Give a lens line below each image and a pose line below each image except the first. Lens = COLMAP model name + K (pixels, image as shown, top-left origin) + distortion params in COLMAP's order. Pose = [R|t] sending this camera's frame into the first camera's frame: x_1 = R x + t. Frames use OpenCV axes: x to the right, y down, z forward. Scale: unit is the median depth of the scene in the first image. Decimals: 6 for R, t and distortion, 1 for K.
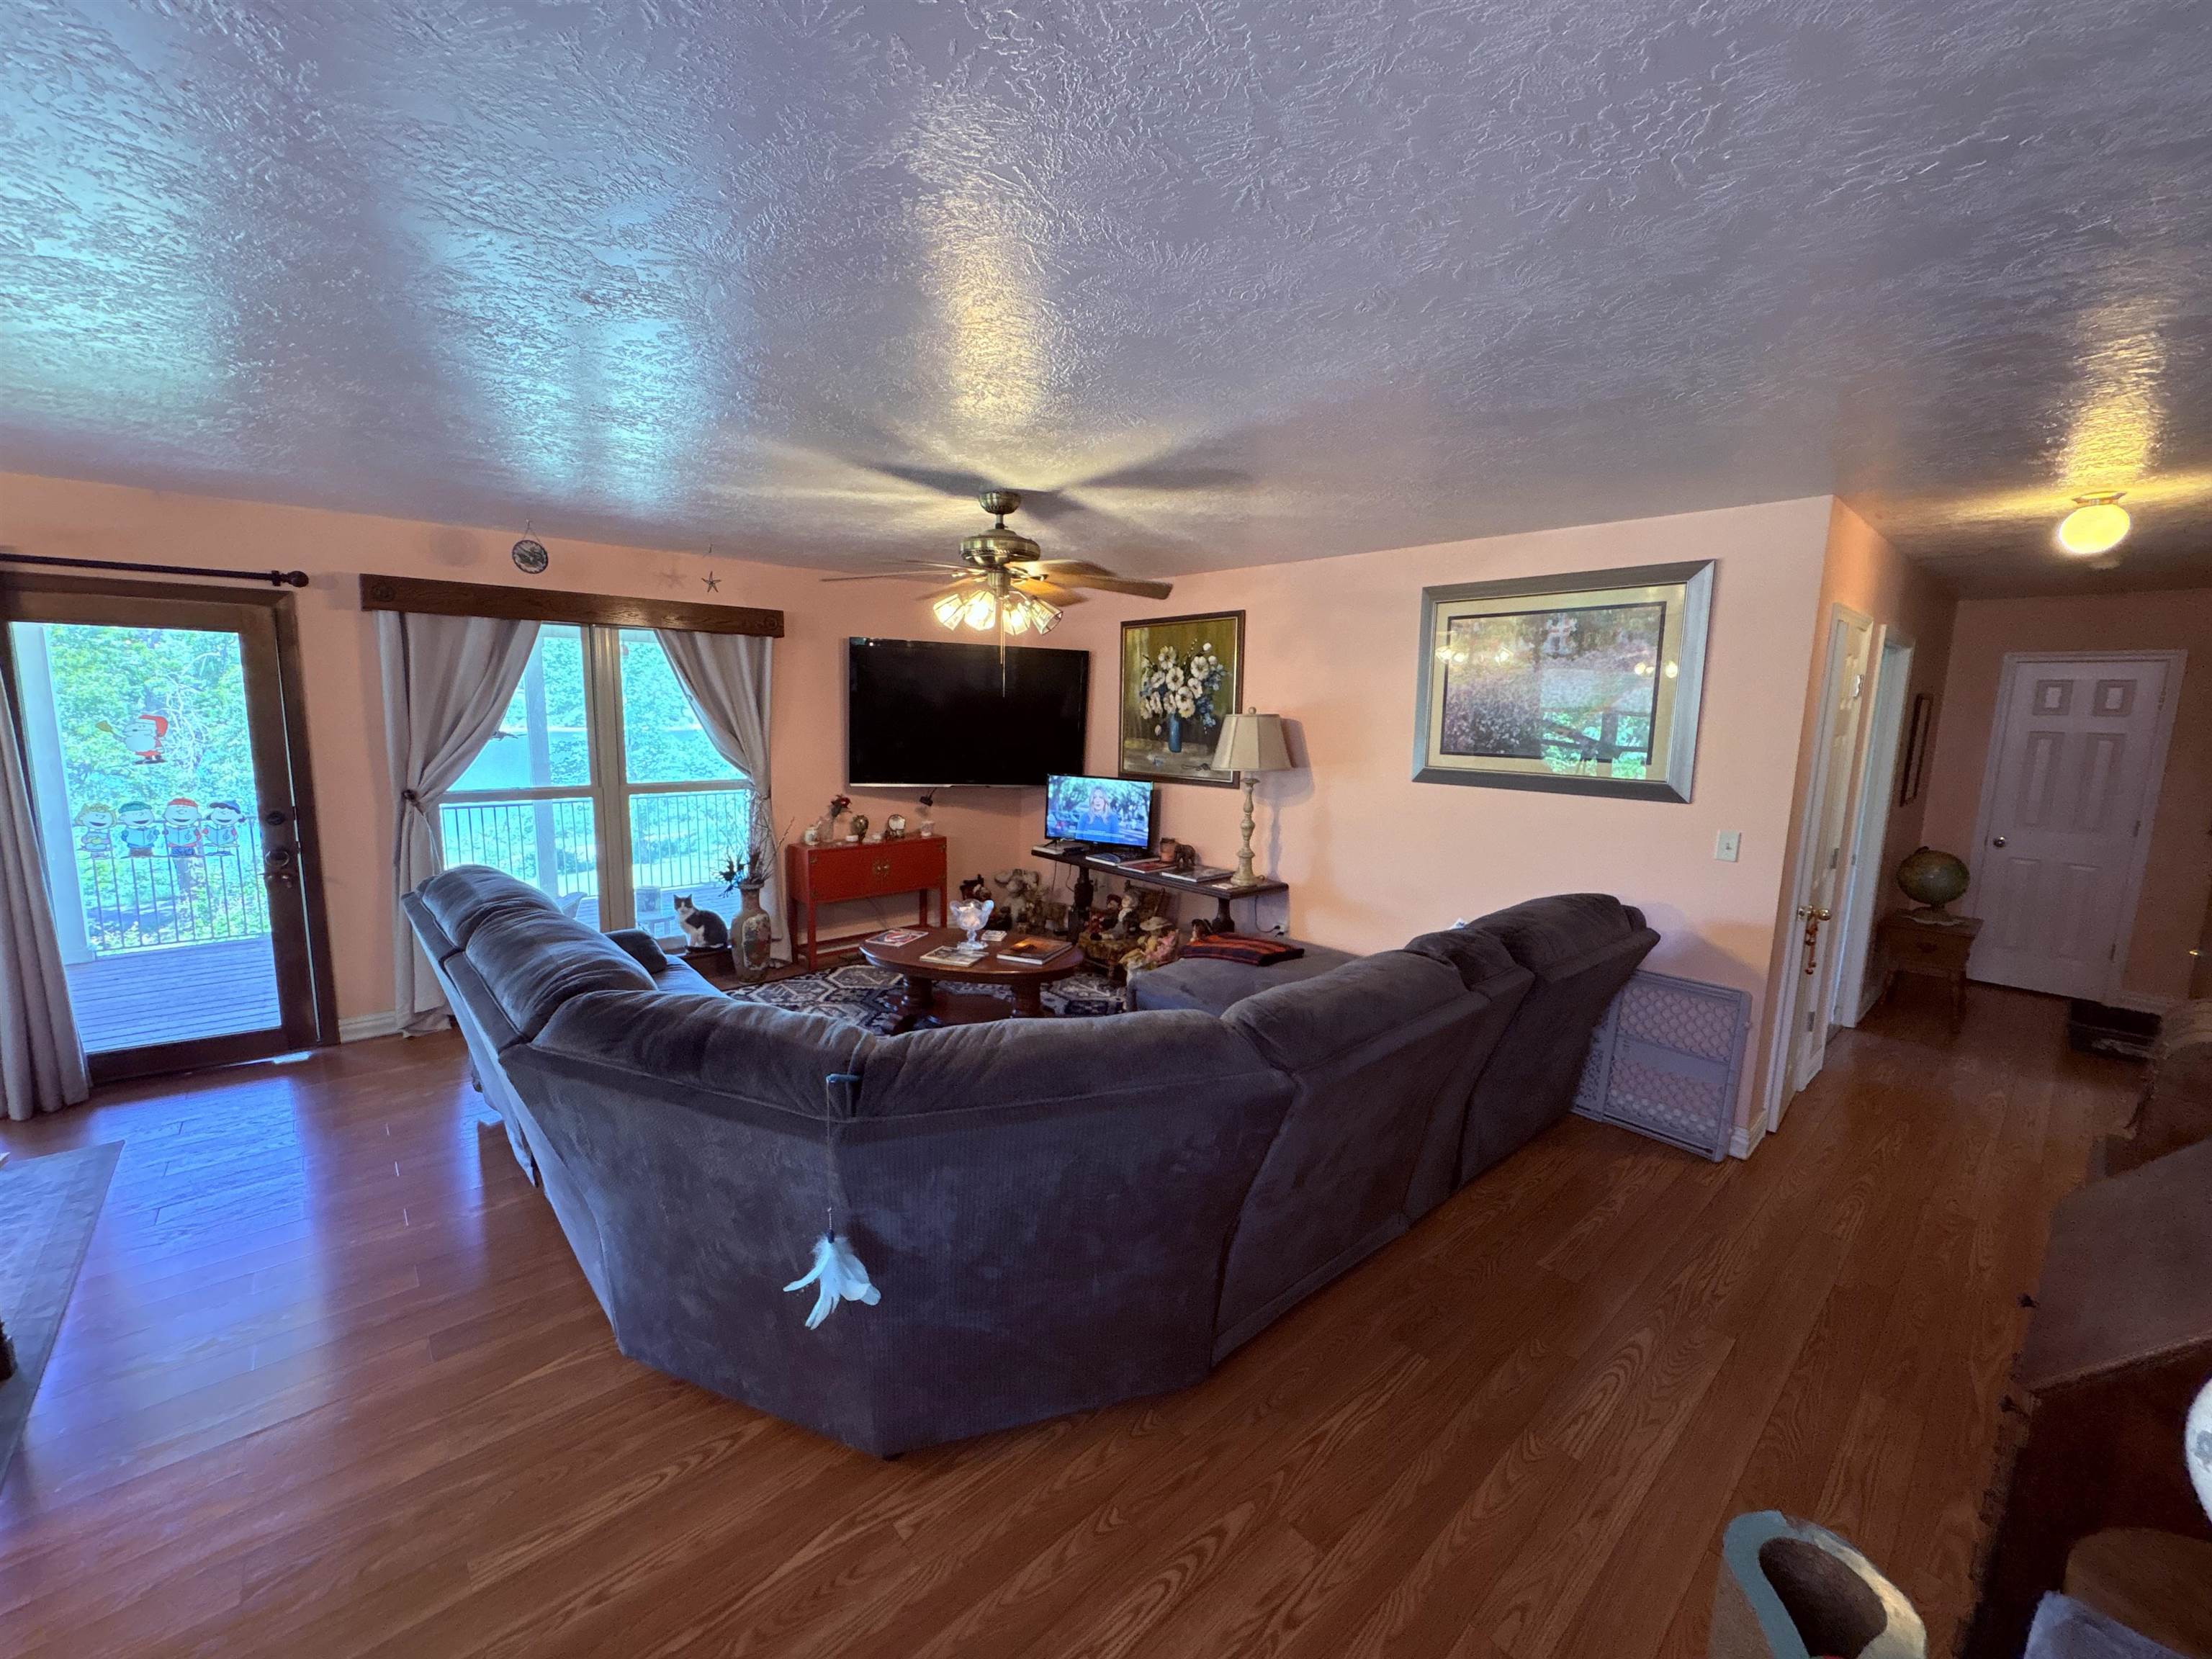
lens RADIAL K [[883.7, 0, 1104.3], [0, 883.7, 829.1], [0, 0, 1]] dist [0.000136, 0.000170]
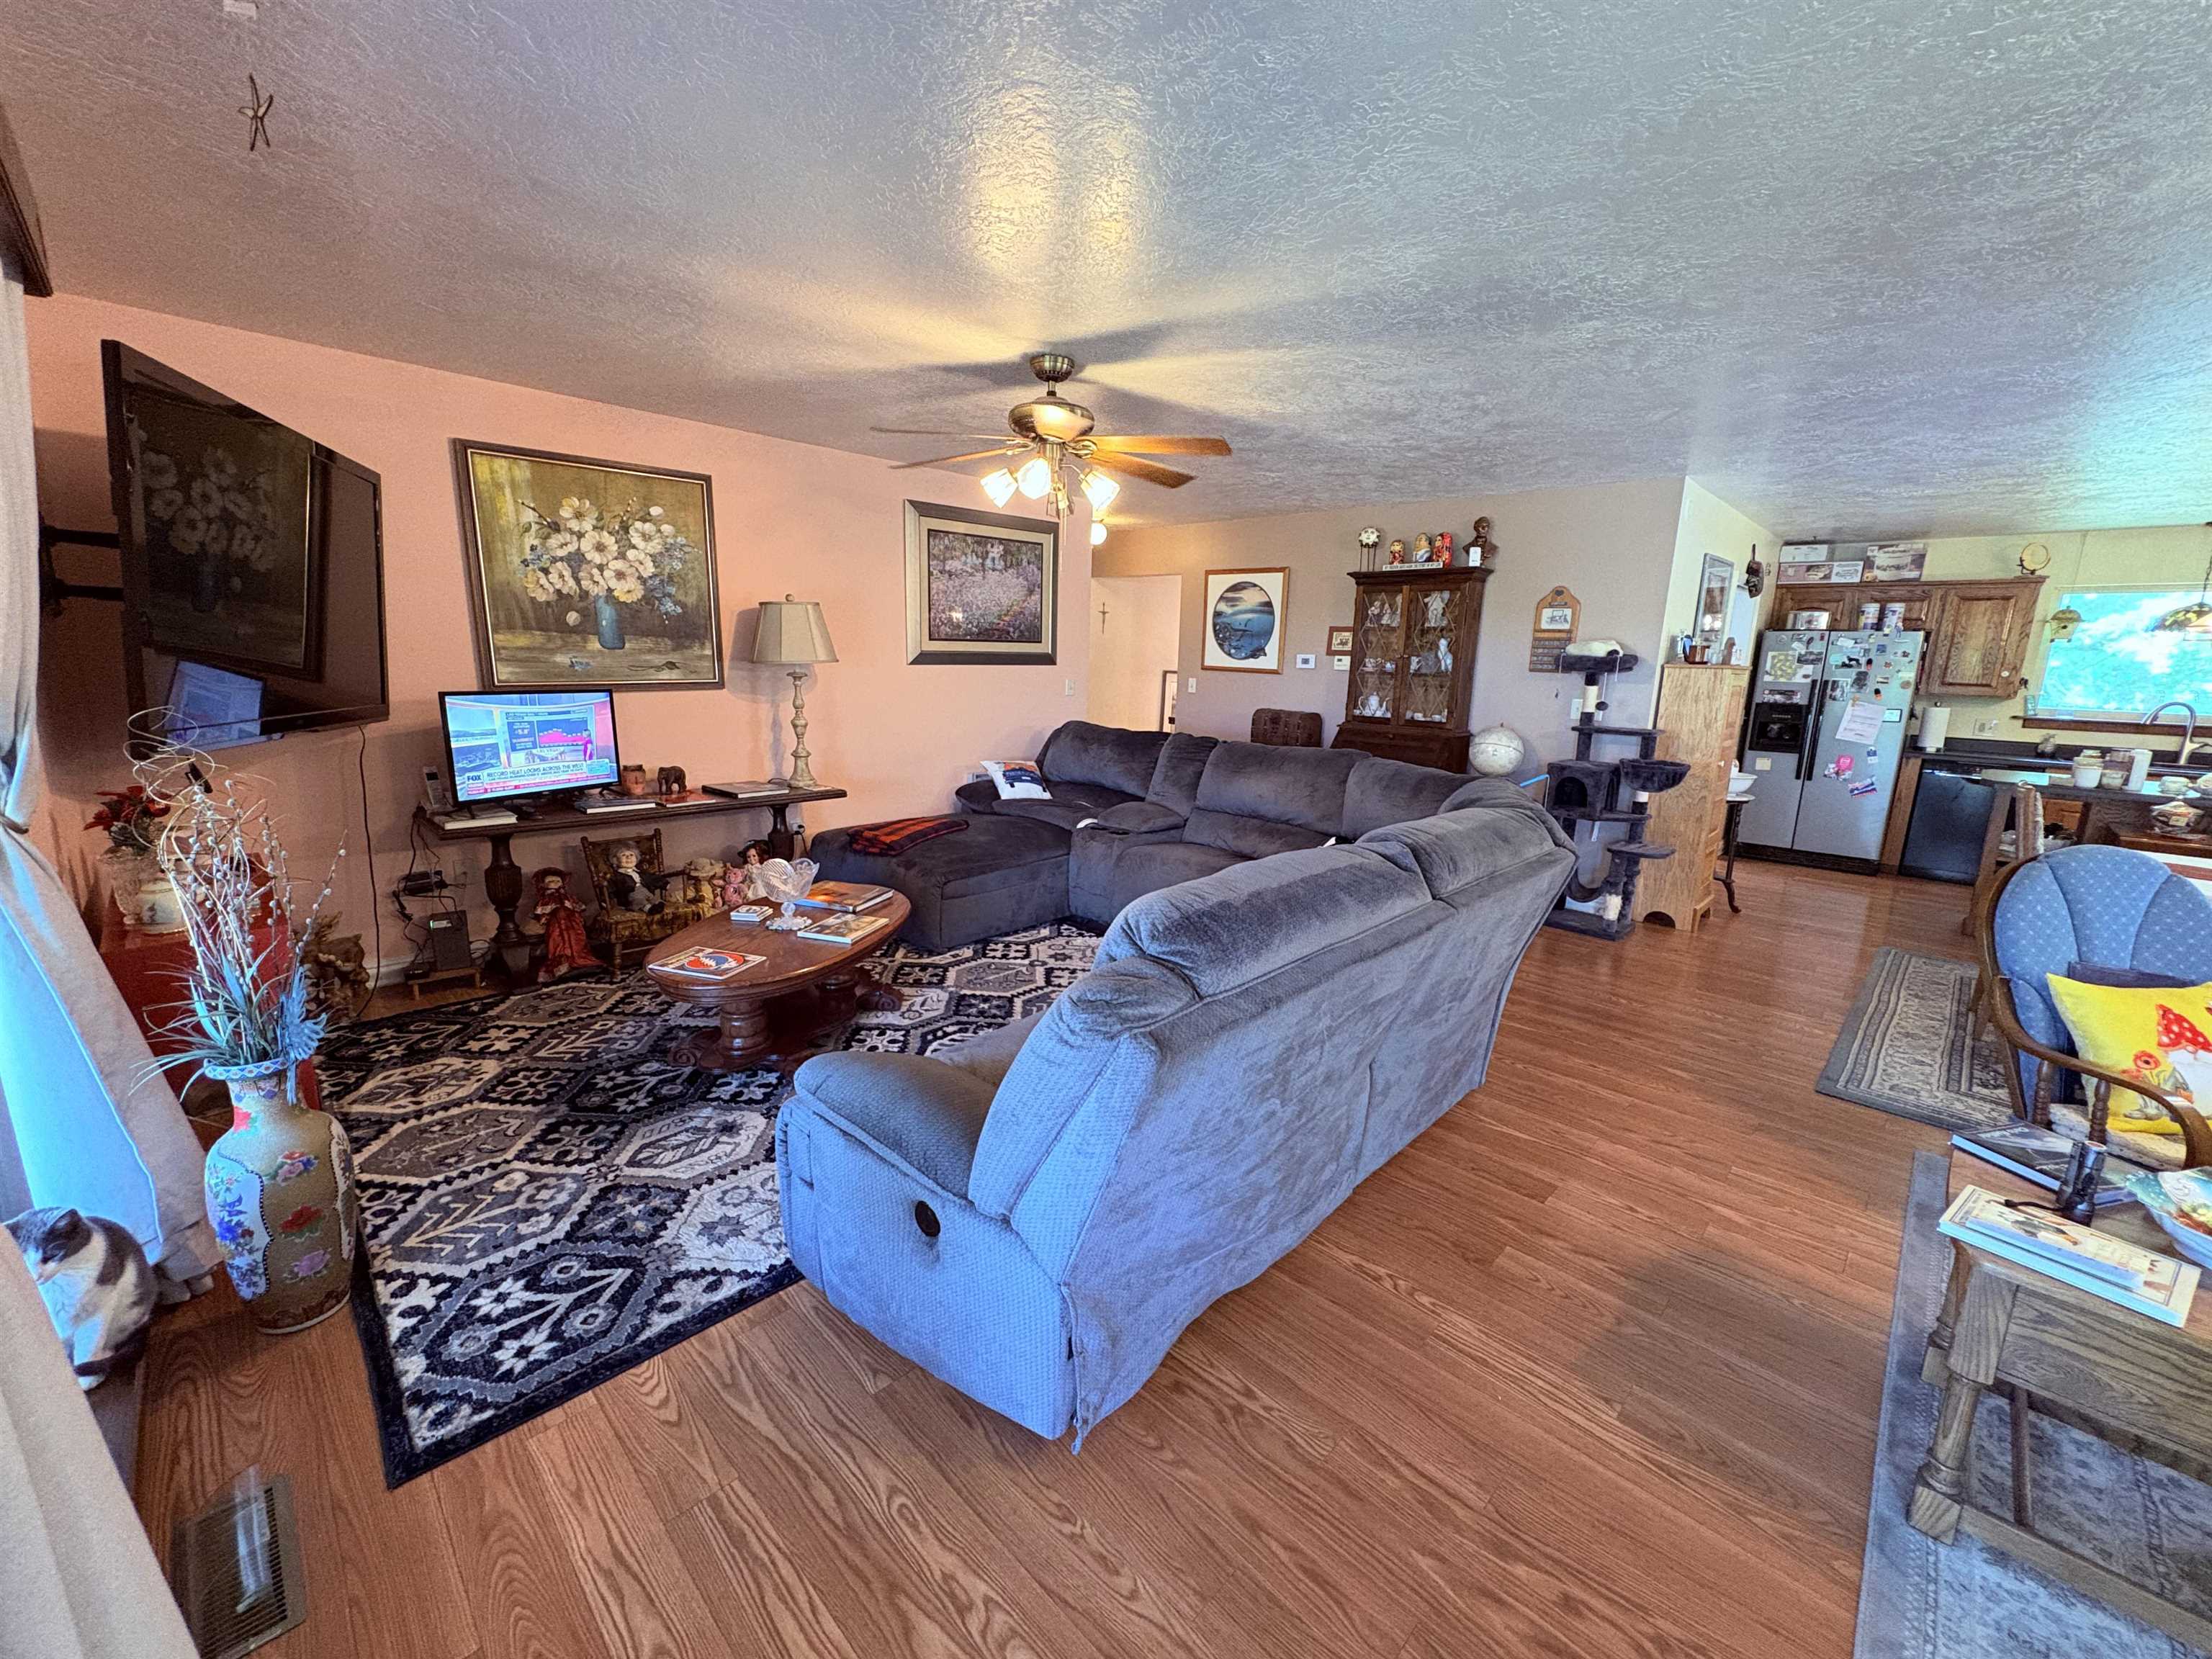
lens RADIAL K [[883.7, 0, 1105.2], [0, 883.7, 828.2], [0, 0, 1]] dist [0.000136, 0.000170]
pose [[-0.064627, -0.217404, 0.973940, -0.740243], [0.113260, 0.968076, 0.223611, -0.063918], [-0.991461, 0.124760, -0.037941, 0.671737]]
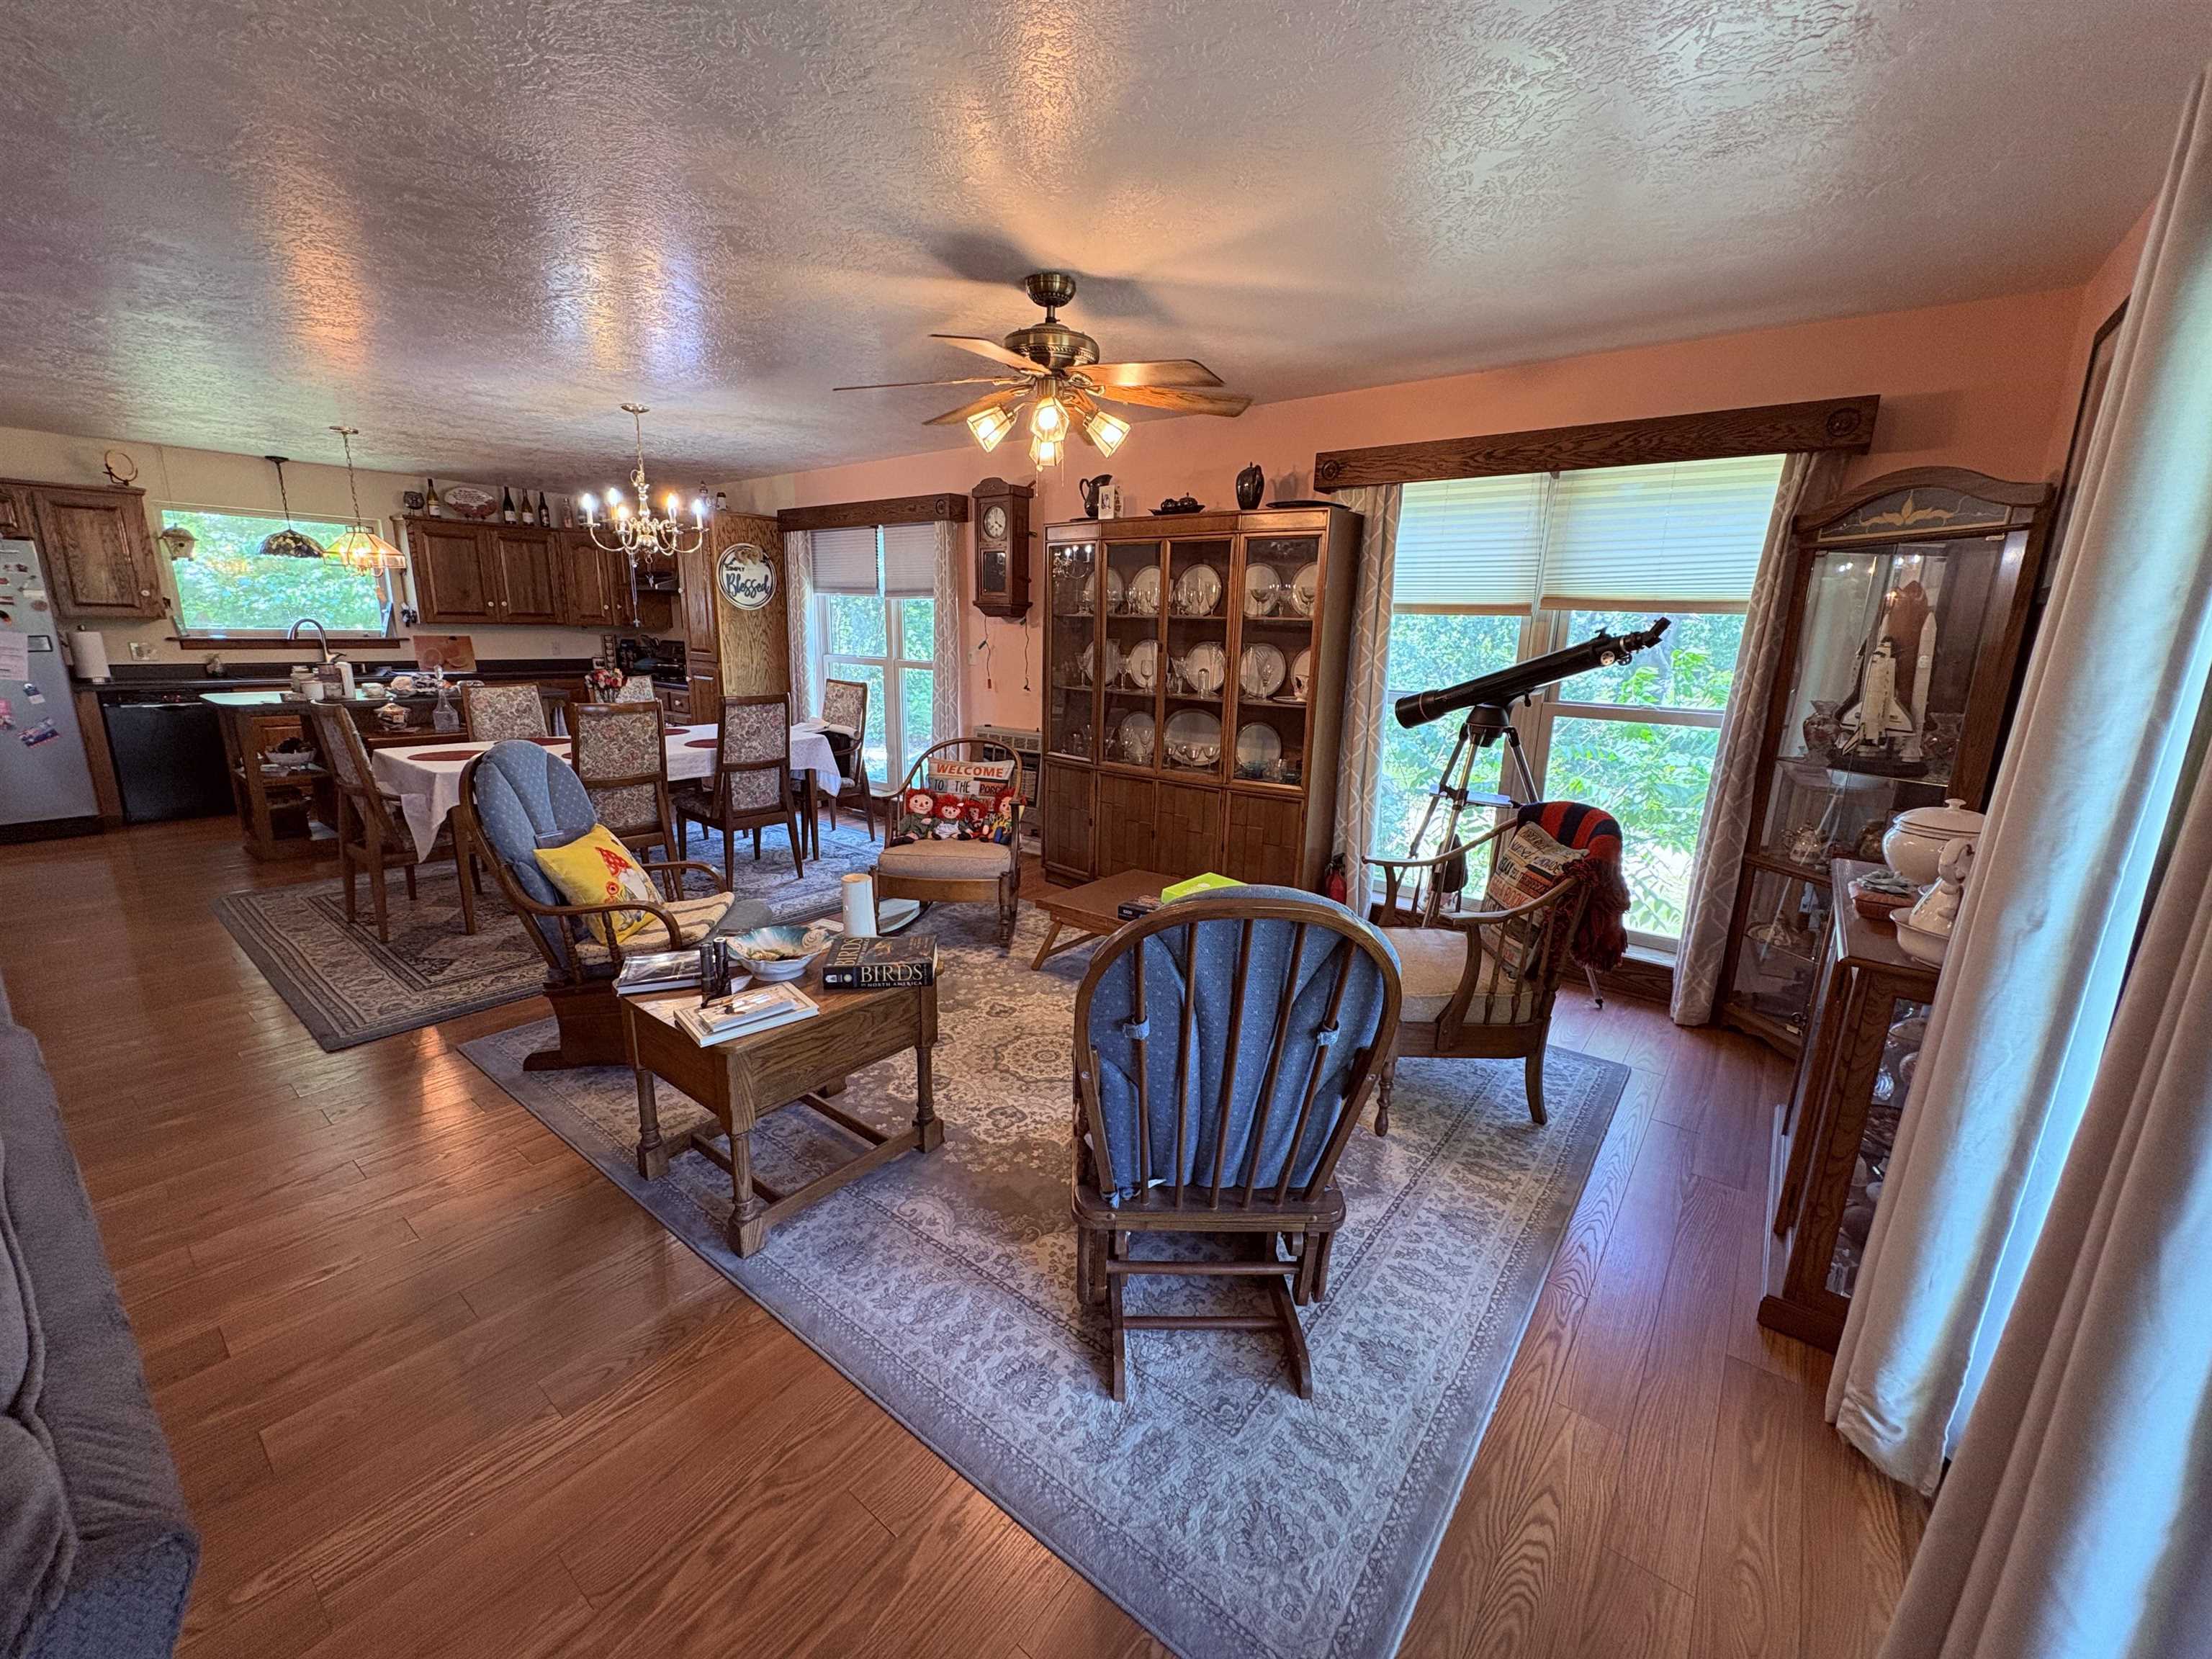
lens RADIAL K [[883.7, 0, 1106.2], [0, 883.7, 828.6], [0, 0, 1]] dist [0.000136, 0.000170]
pose [[-0.983039, -0.006164, -0.183294, -0.605077], [-0.071934, 0.932307, 0.354442, -0.067581], [0.168701, 0.361615, -0.916937, 0.737230]]
